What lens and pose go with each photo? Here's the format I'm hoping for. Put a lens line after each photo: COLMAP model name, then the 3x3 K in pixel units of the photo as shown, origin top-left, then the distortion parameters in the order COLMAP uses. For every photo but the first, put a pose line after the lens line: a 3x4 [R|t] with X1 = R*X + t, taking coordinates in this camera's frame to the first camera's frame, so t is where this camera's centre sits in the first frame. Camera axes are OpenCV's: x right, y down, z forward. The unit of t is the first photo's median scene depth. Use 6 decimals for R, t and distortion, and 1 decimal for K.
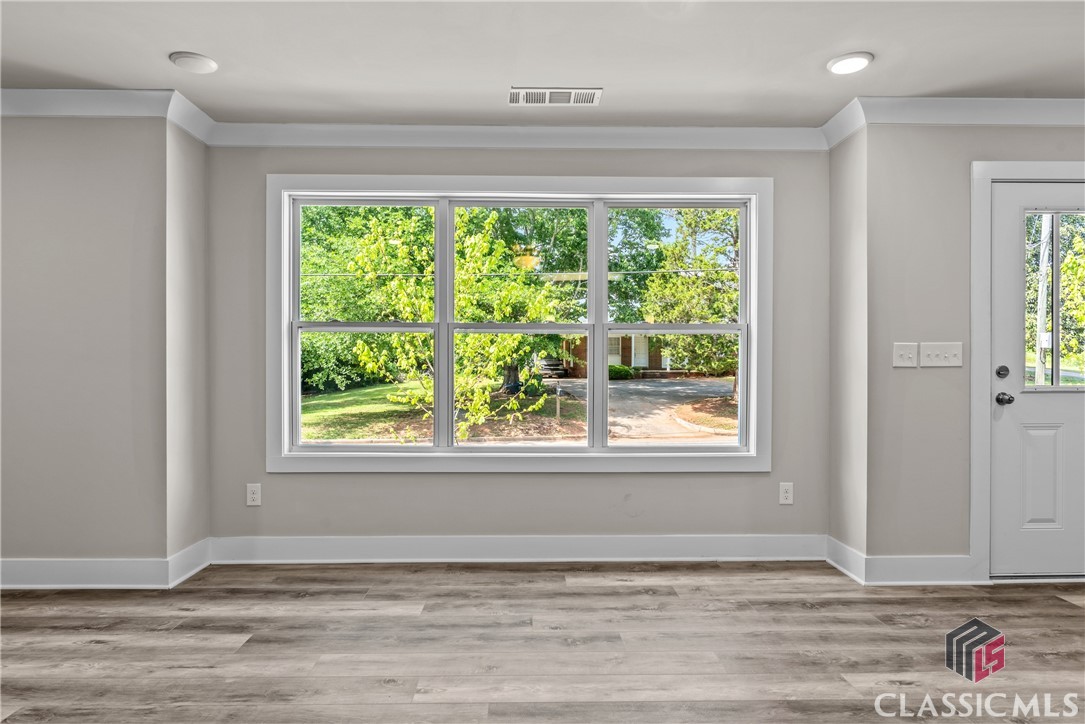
lens RADIAL K [[631.9, 0, 552.9], [0, 631.9, 368.9], [0, 0, 1]] dist [-0.013407, 0.006652]
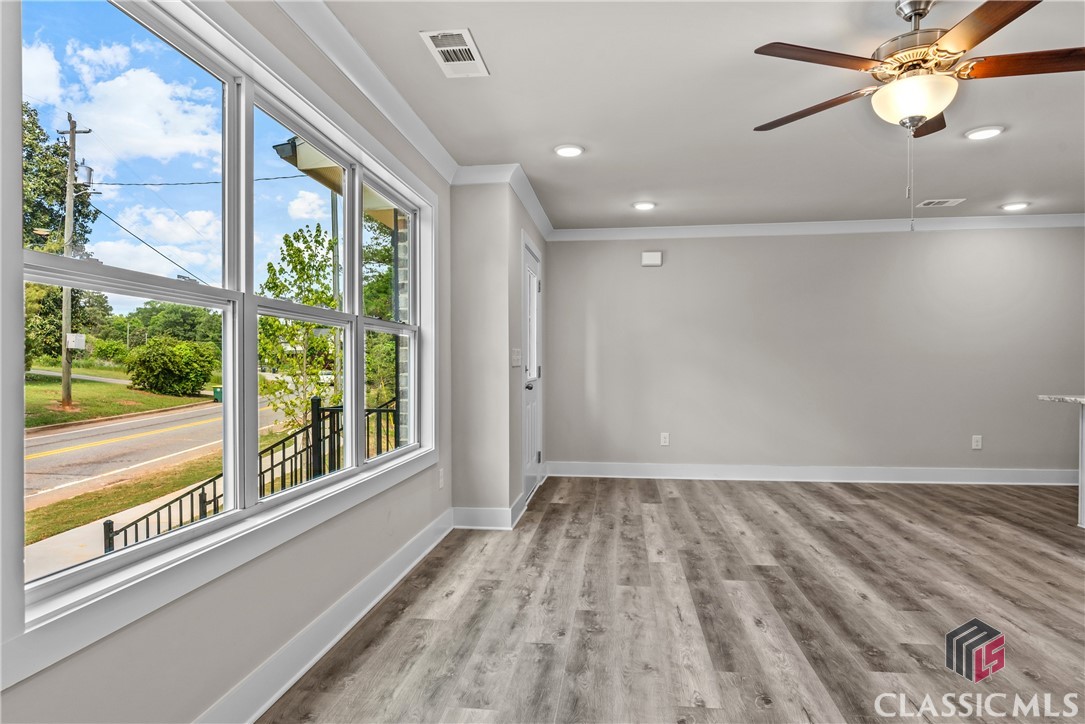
lens RADIAL K [[631.9, 0, 525.1], [0, 631.9, 367.5], [0, 0, 1]] dist [-0.013407, 0.006652]
pose [[0.171076, -0.010584, 0.985201, -0.802583], [0.012970, 0.999880, 0.008489, -0.010402], [-0.985172, 0.011326, 0.171193, 0.732082]]
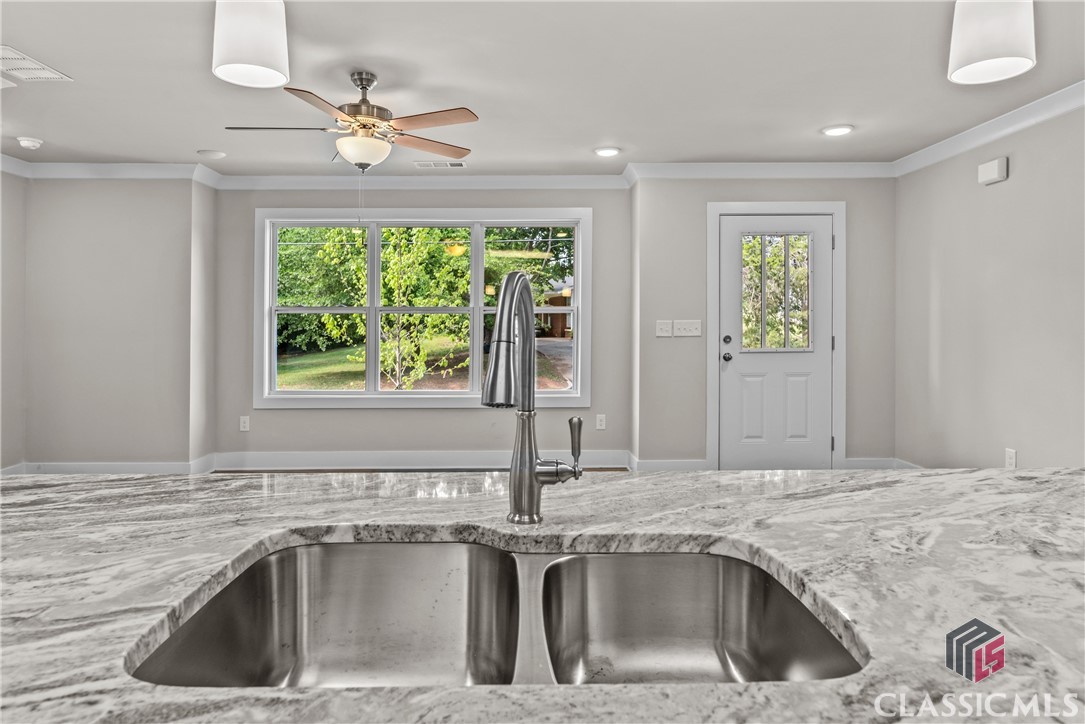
lens RADIAL K [[631.9, 0, 518.3], [0, 631.9, 311.4], [0, 0, 1]] dist [-0.013407, 0.006652]
pose [[0.999568, -0.005302, -0.028909, 0.241914], [0.004526, 0.999629, -0.026841, -0.024020], [0.029040, 0.026699, 0.999222, -0.535789]]
